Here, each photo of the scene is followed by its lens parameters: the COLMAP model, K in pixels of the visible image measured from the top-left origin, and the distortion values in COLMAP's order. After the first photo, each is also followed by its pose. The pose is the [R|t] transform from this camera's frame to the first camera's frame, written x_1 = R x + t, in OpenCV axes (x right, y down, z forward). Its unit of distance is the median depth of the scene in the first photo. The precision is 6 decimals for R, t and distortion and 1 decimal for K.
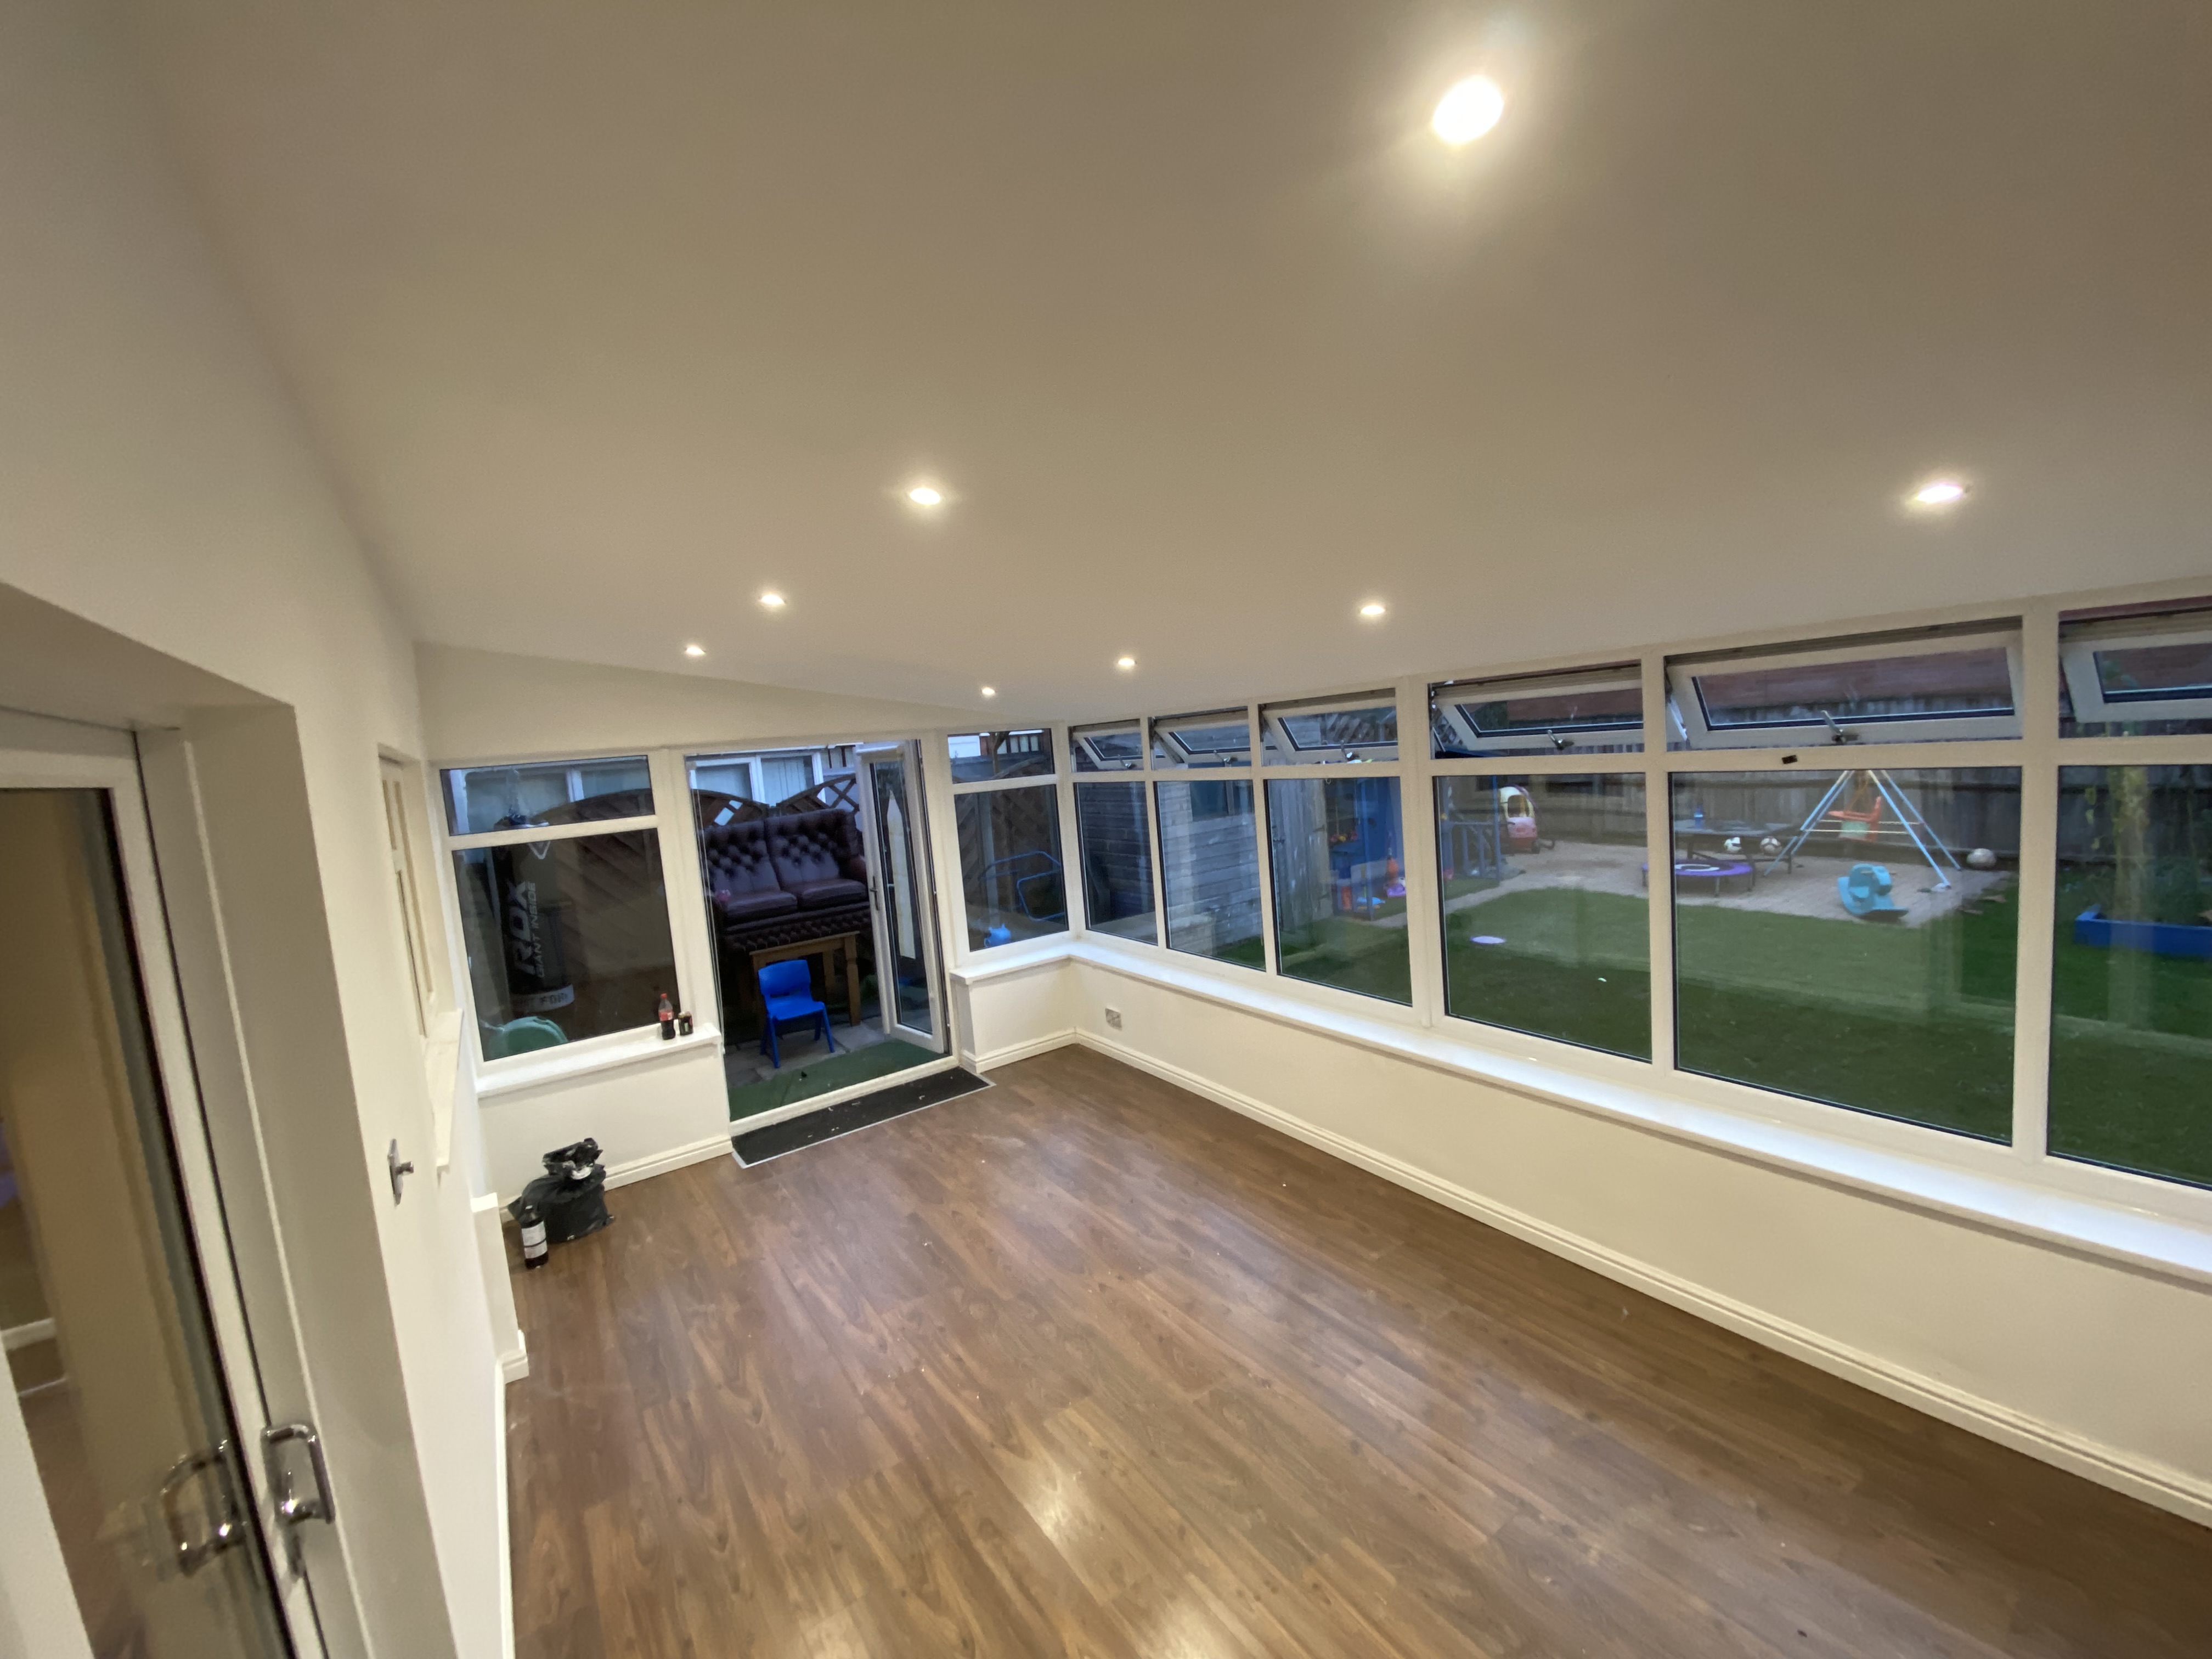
lens RADIAL K [[894.6, 0, 1110.2], [0, 894.6, 828.4], [0, 0, 1]] dist [-0.002185, -0.000315]
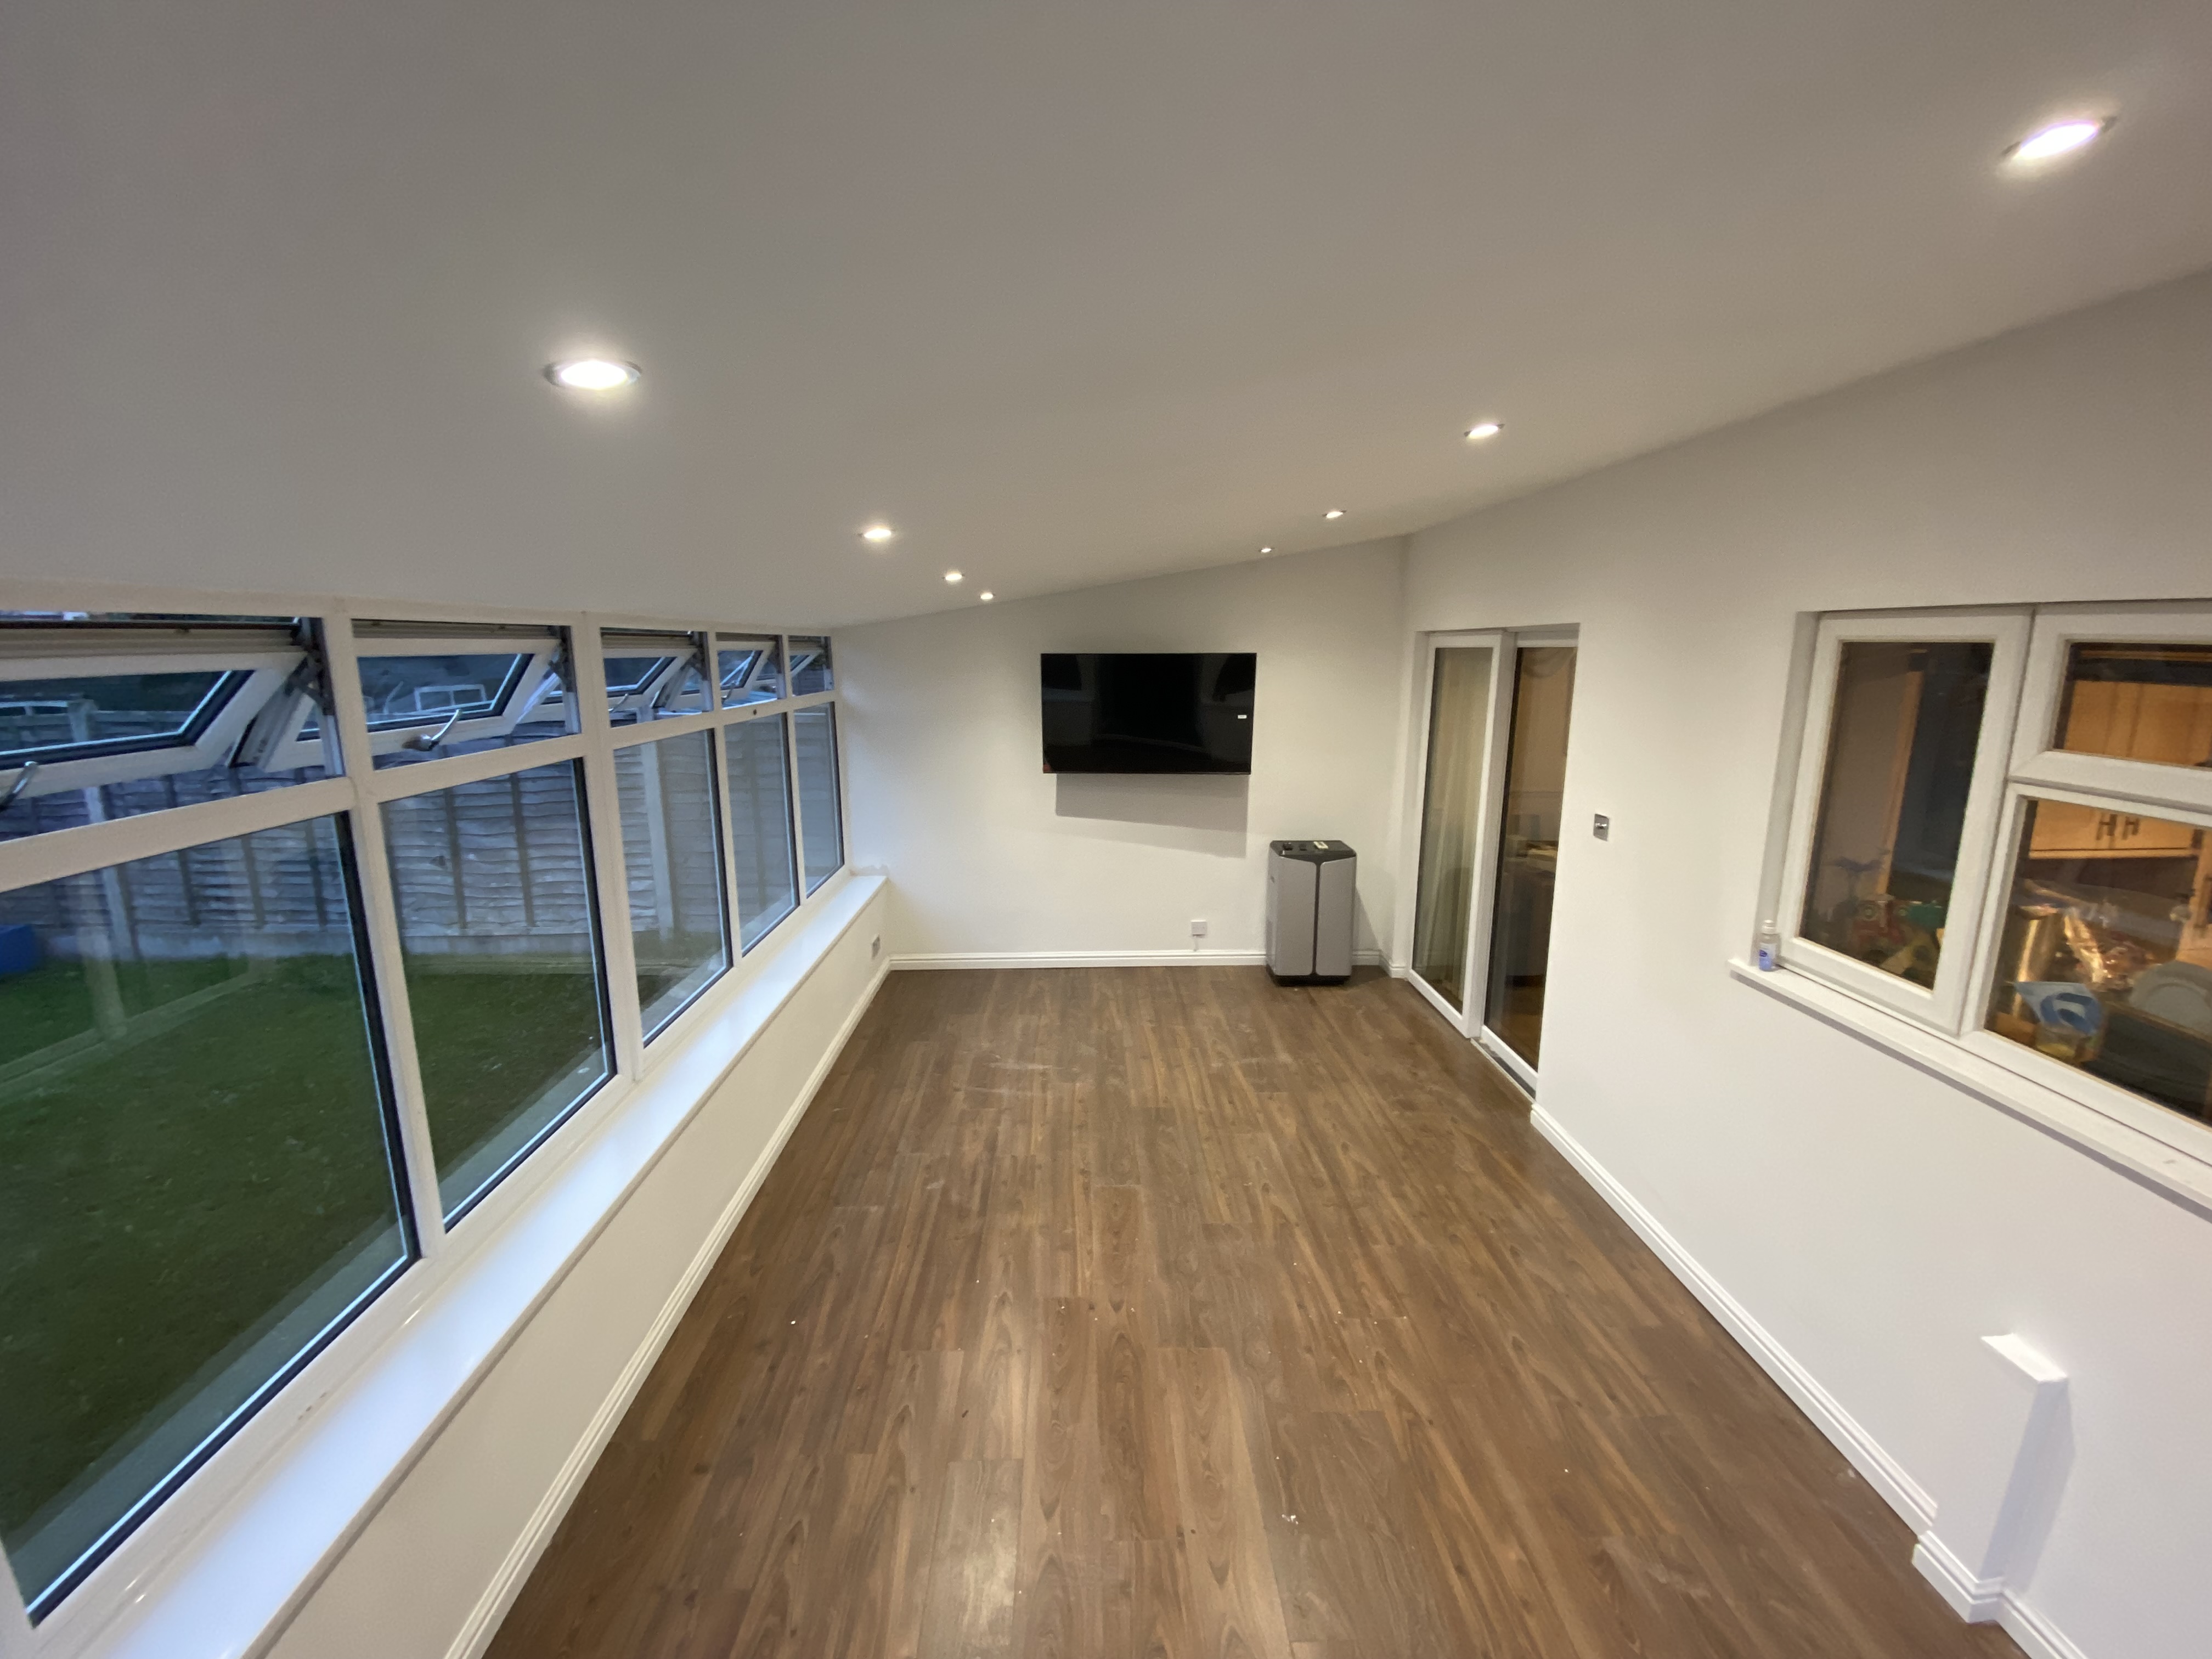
lens RADIAL K [[894.6, 0, 1109.9], [0, 894.6, 821.0], [0, 0, 1]] dist [-0.002185, -0.000315]
pose [[-0.833339, -0.023766, 0.552251, -0.546569], [0.130004, 0.962624, 0.237601, -0.161958], [-0.537257, 0.269797, -0.799103, 1.844016]]
